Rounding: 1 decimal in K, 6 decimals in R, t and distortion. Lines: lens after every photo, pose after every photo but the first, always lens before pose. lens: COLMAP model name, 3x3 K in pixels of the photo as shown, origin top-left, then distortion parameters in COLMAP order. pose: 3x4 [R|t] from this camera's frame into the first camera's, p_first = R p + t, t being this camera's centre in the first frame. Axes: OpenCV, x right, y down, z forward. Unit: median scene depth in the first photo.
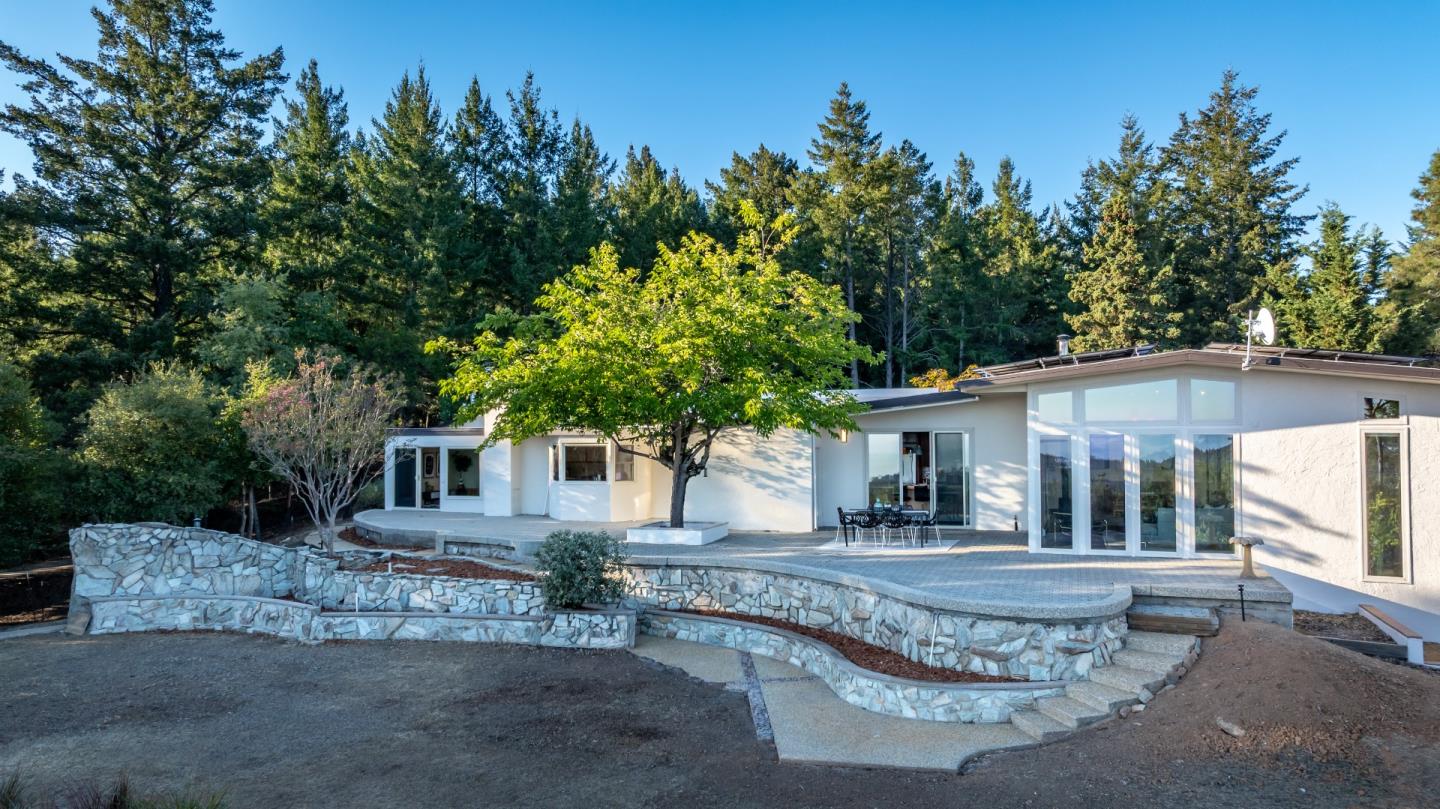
lens RADIAL K [[983.3, 0, 720.0], [0, 983.3, 404.5], [0, 0, 1]] dist [-0.008866, -0.002655]
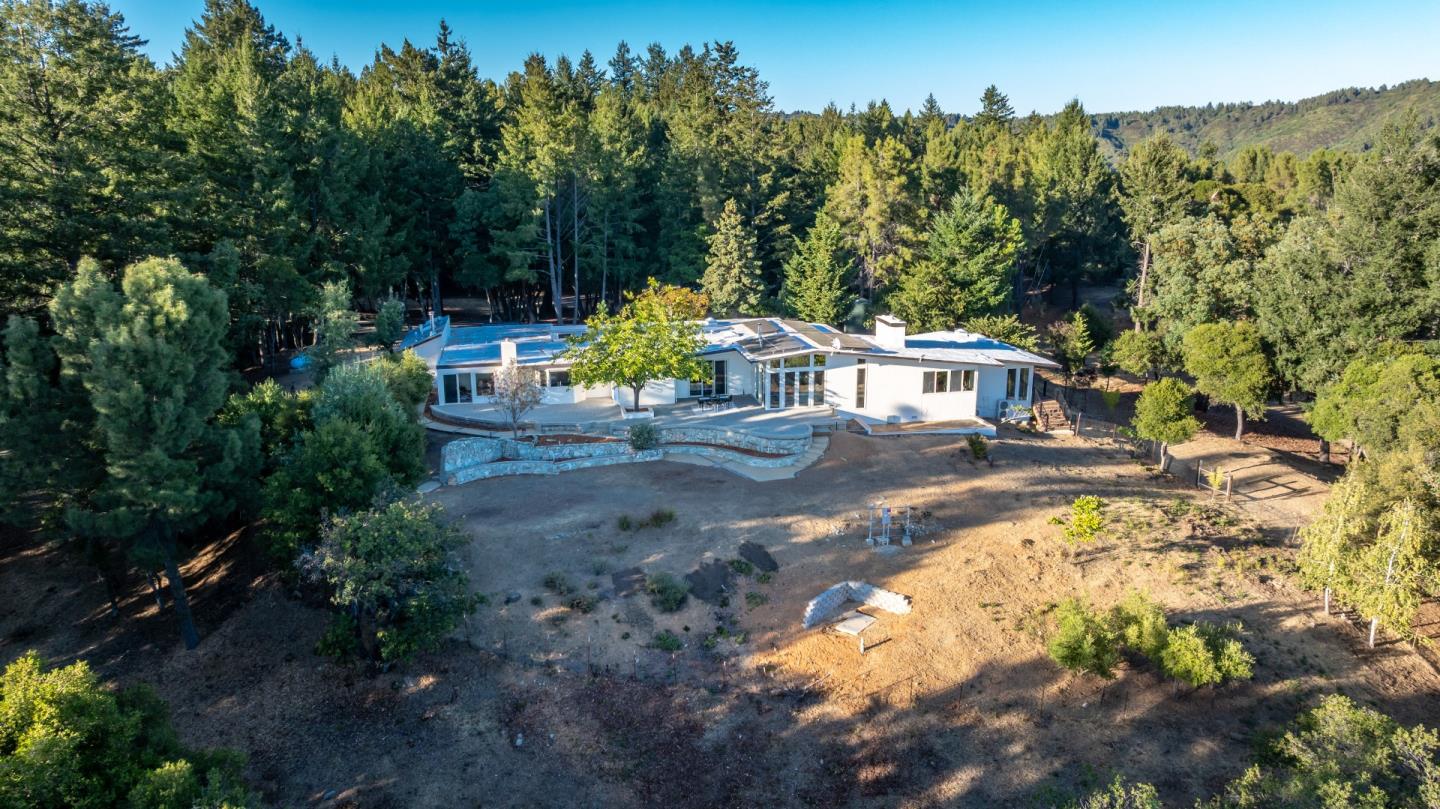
lens RADIAL K [[952.0, 0, 720.0], [0, 952.0, 404.5], [0, 0, 1]] dist [-0.104635, -0.000521]
pose [[0.858003, -0.121523, 0.499062, -1.465451], [-0.013344, 0.966008, 0.258167, -0.716409], [-0.513472, -0.228168, 0.827216, -1.574866]]
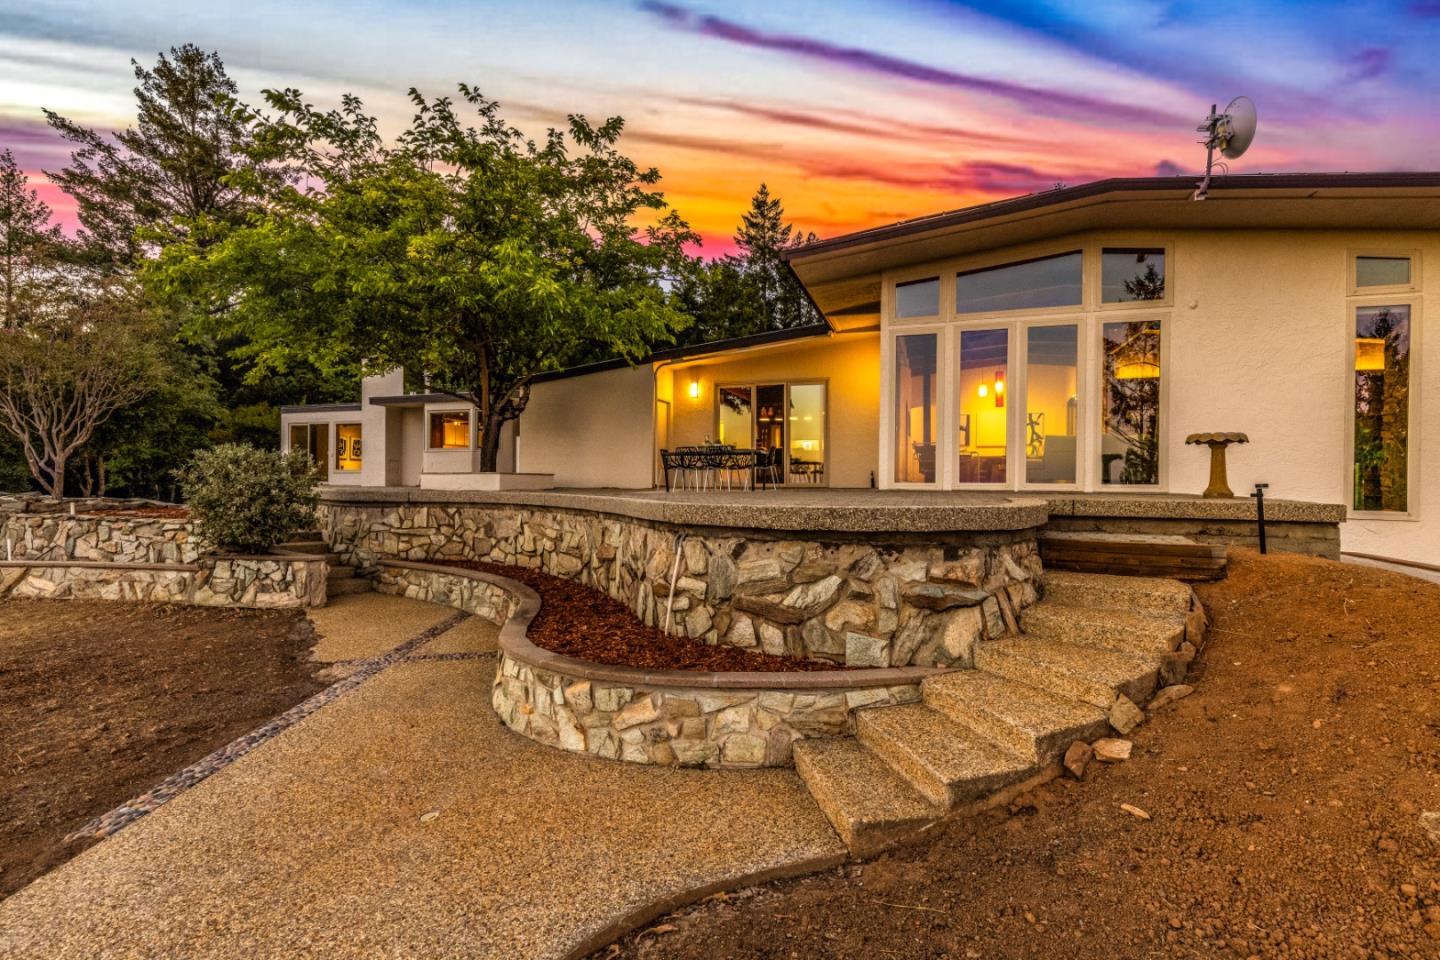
lens RADIAL K [[643.4, 0, 720.0], [0, 643.4, 480.0], [0, 0, 1]] dist [0.012612, 0.000271]
pose [[0.999611, 0.009902, 0.026062, 0.198033], [-0.010581, 0.999604, 0.026057, 0.148543], [-0.025794, -0.026323, 0.999321, 0.559404]]
